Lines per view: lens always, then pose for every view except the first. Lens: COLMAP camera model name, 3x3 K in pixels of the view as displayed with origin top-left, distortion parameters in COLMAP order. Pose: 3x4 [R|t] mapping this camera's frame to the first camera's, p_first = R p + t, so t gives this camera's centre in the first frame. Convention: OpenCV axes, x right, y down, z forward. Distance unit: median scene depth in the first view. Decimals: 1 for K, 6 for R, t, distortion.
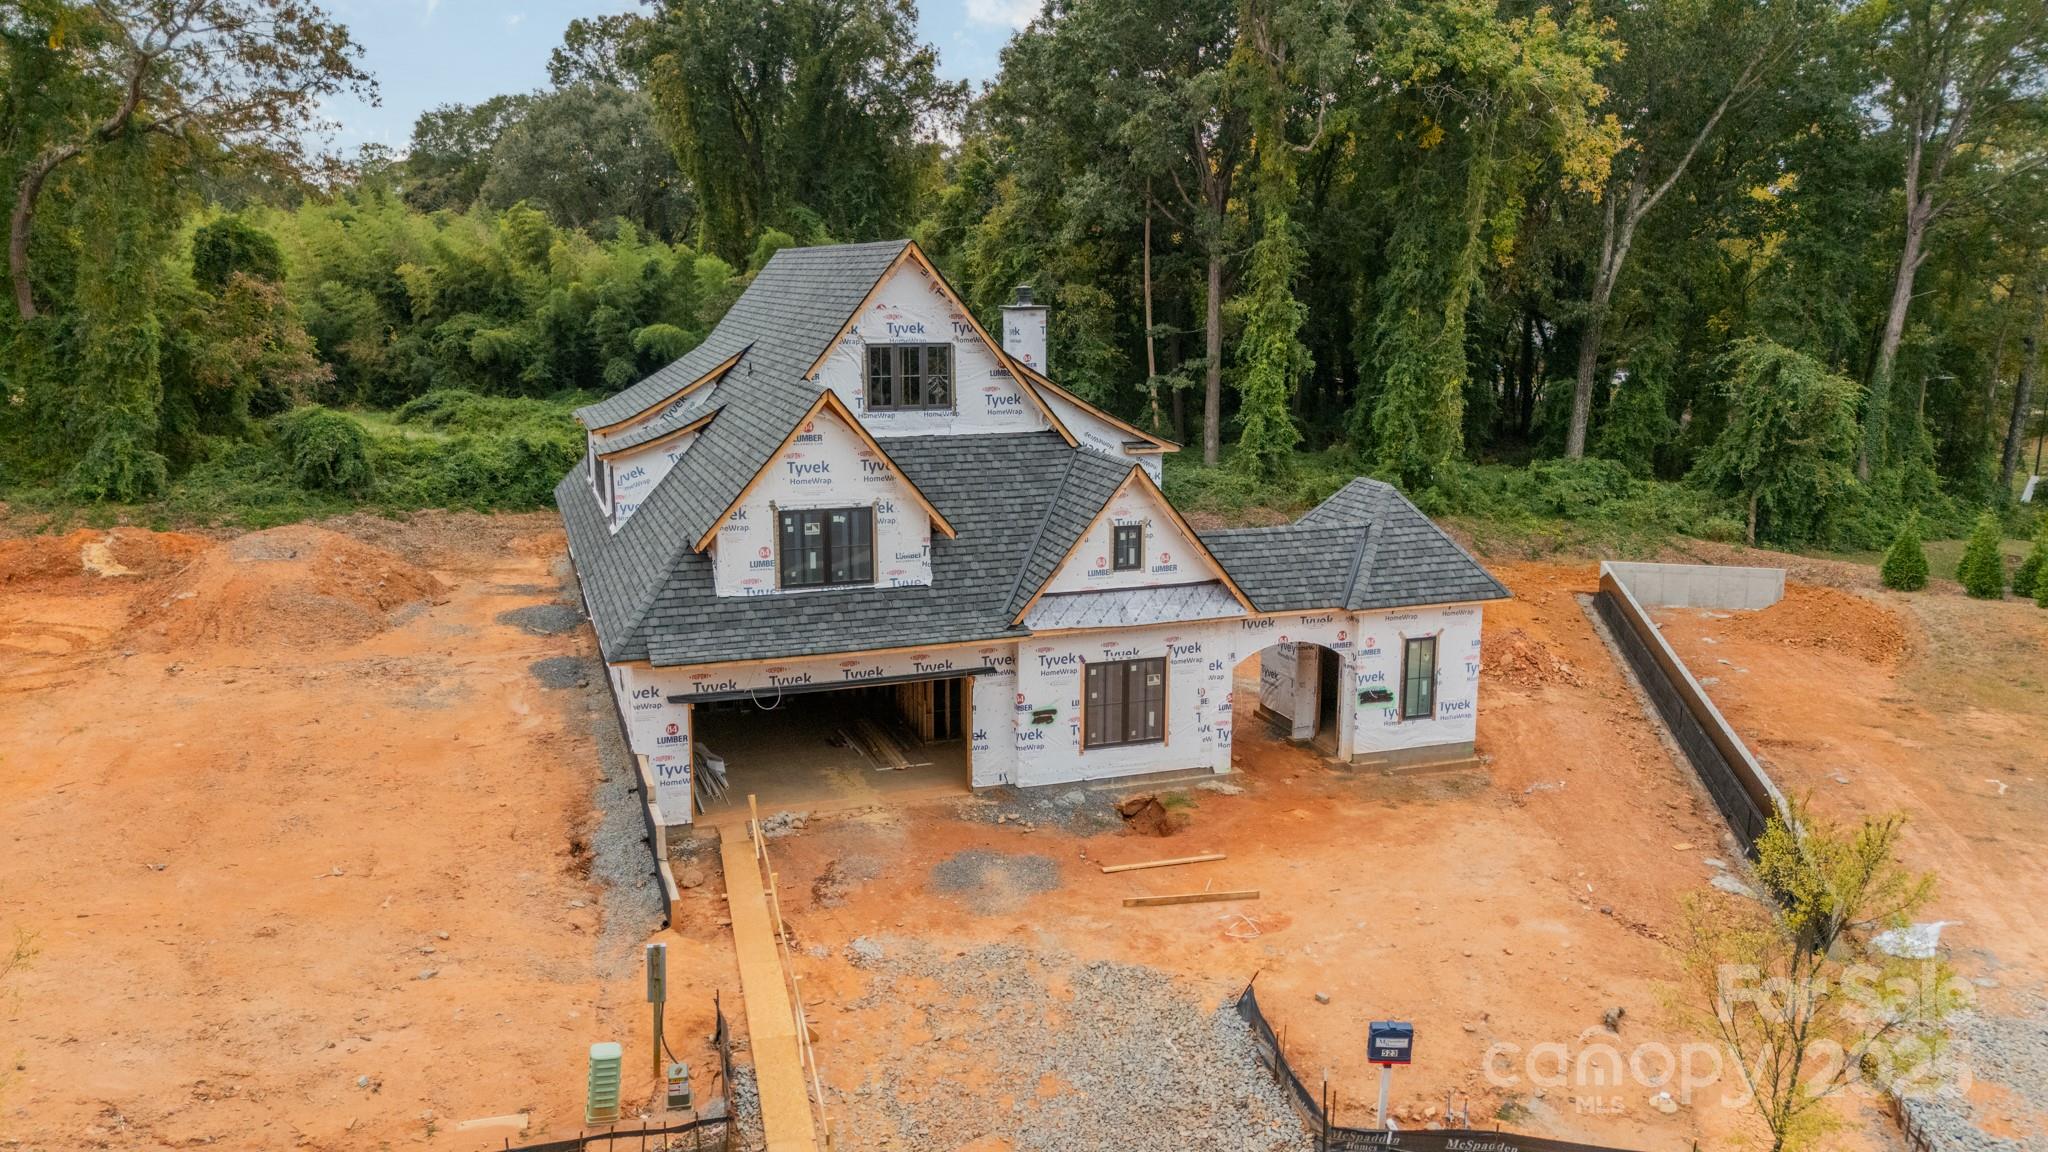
lens RADIAL K [[1438.7, 0, 1002.1], [0, 1438.7, 578.5], [0, 0, 1]] dist [0.102026, -0.122809]
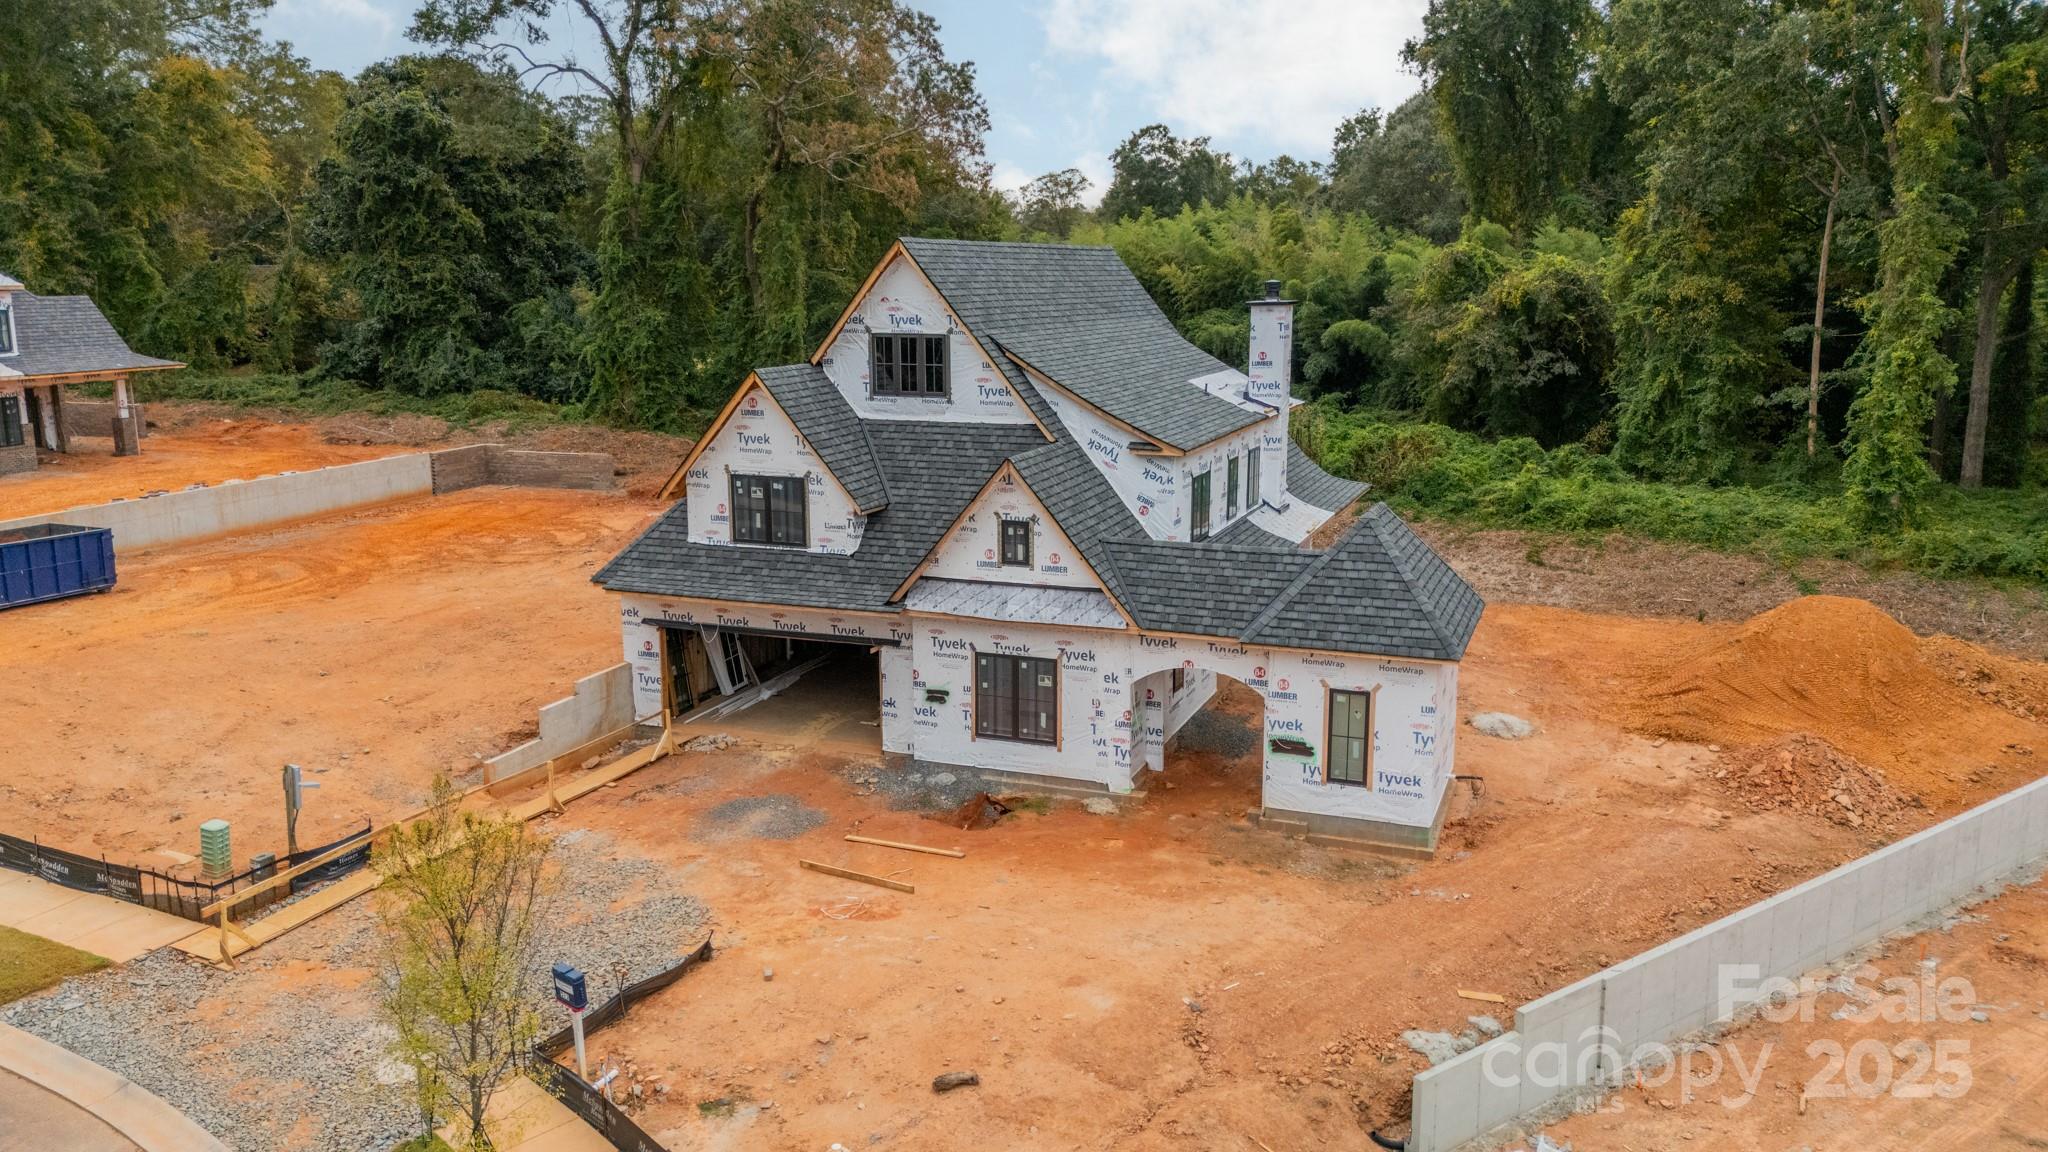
lens RADIAL K [[1438.7, 0, 1002.1], [0, 1438.7, 578.5], [0, 0, 1]] dist [0.102026, -0.122809]
pose [[0.783227, 0.126698, -0.608690, 0.682893], [-0.125210, 0.991101, 0.045183, -0.040513], [0.608998, 0.040826, 0.792120, 0.202760]]
